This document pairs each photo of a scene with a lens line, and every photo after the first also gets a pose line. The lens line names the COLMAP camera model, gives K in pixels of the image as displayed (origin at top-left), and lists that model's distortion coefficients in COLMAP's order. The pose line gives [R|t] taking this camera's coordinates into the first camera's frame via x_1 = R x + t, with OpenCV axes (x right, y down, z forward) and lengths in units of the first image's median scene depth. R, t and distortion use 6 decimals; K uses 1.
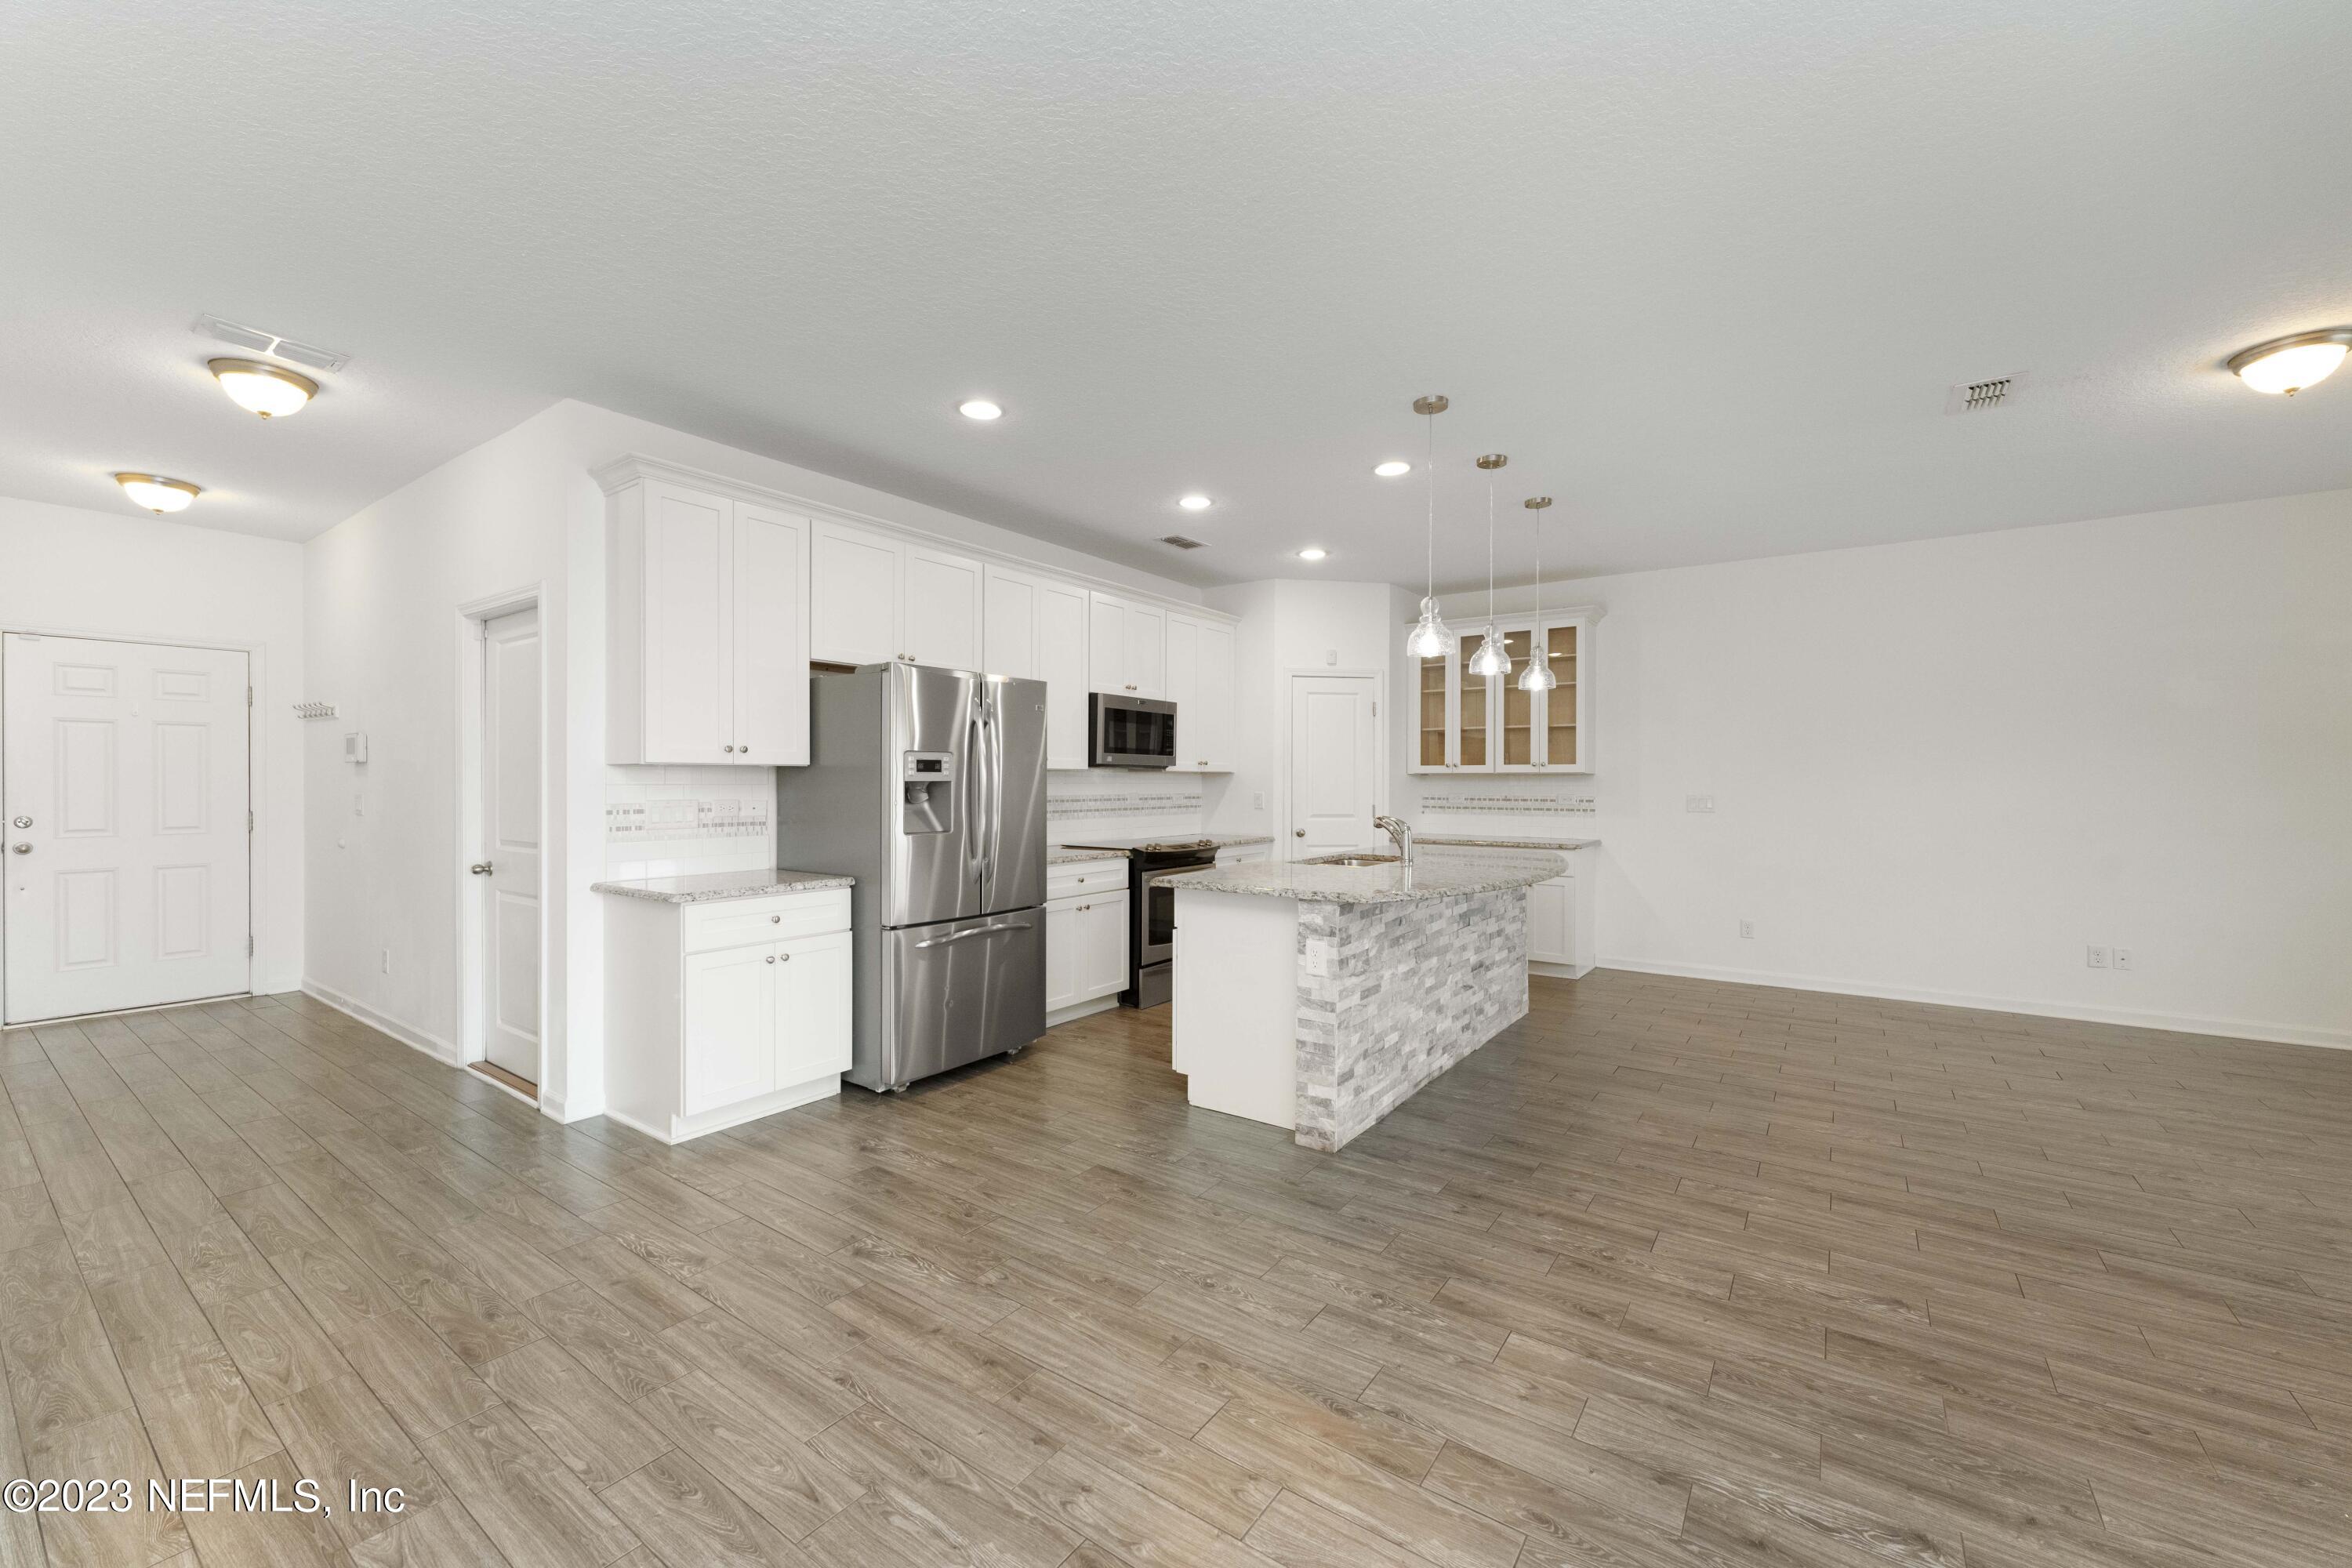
lens RADIAL K [[940.3, 0, 1165.1], [0, 940.3, 773.8], [0, 0, 1]] dist [0.001633, -0.000035]
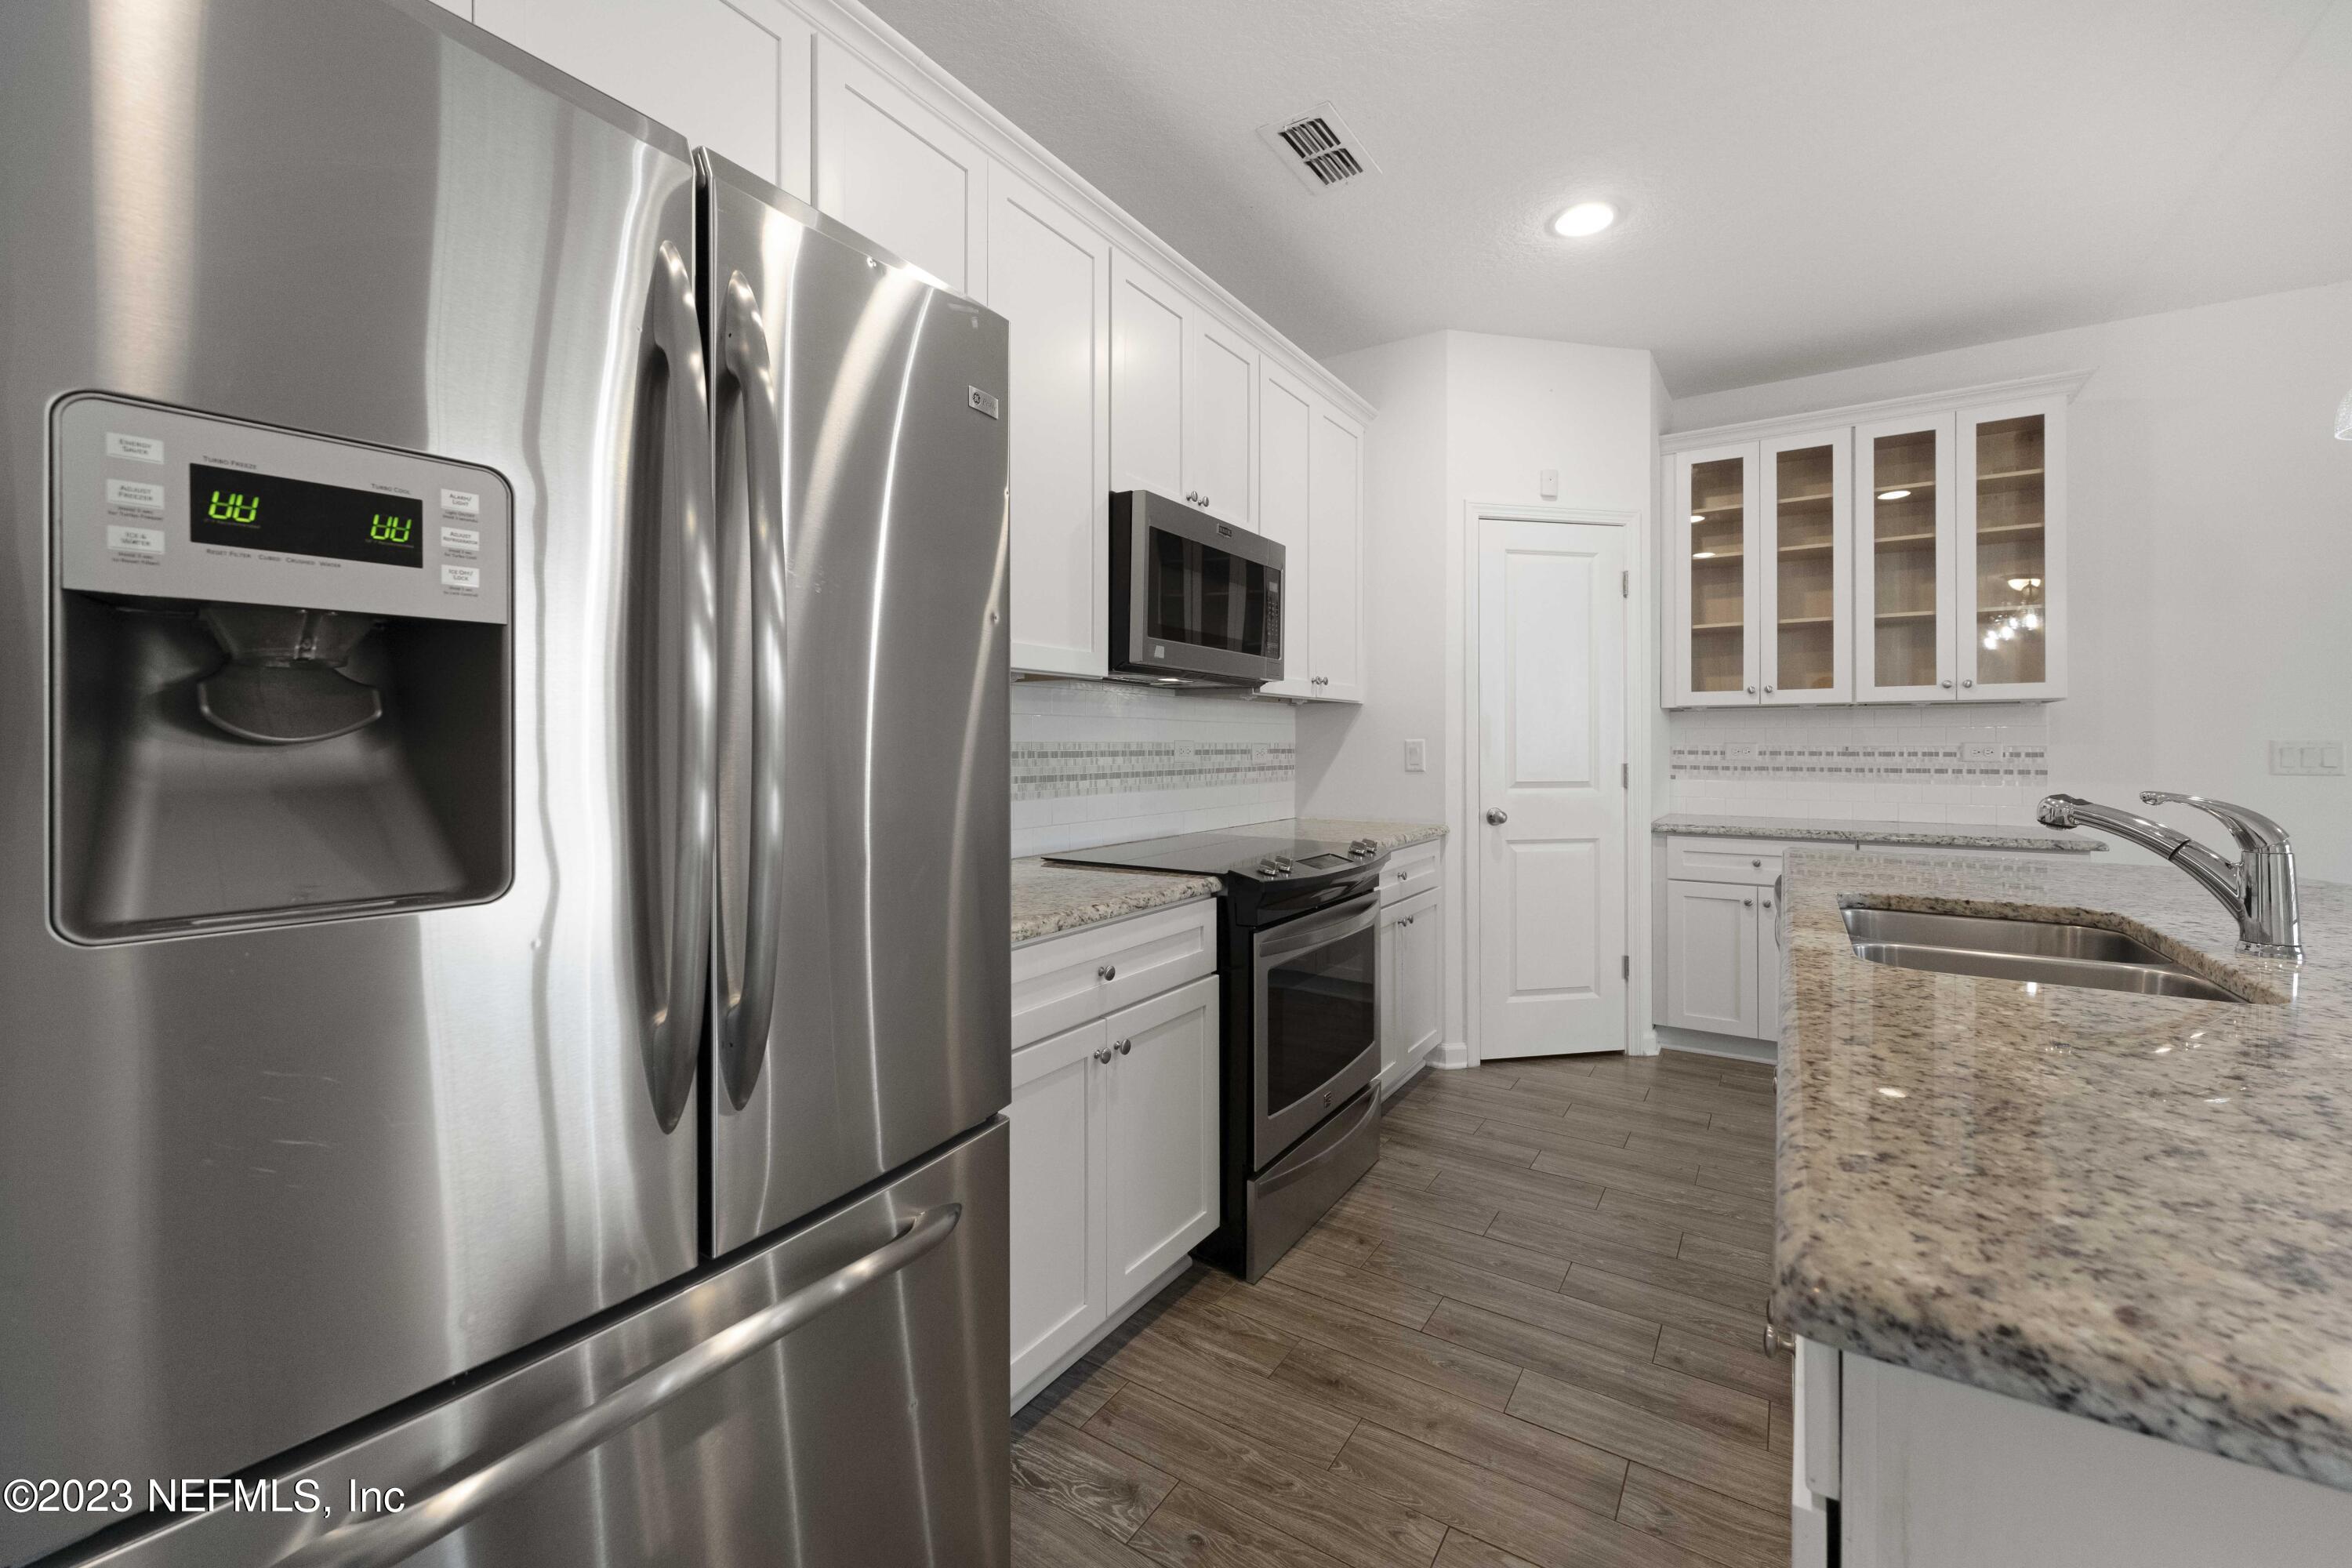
lens RADIAL K [[940.3, 0, 1170.5], [0, 940.3, 748.5], [0, 0, 1]] dist [0.001633, -0.000035]
pose [[0.998972, -0.002319, 0.045264, -0.097472], [0.001786, 0.999929, 0.011806, 0.029102], [-0.045288, -0.011713, 0.998905, 0.776753]]
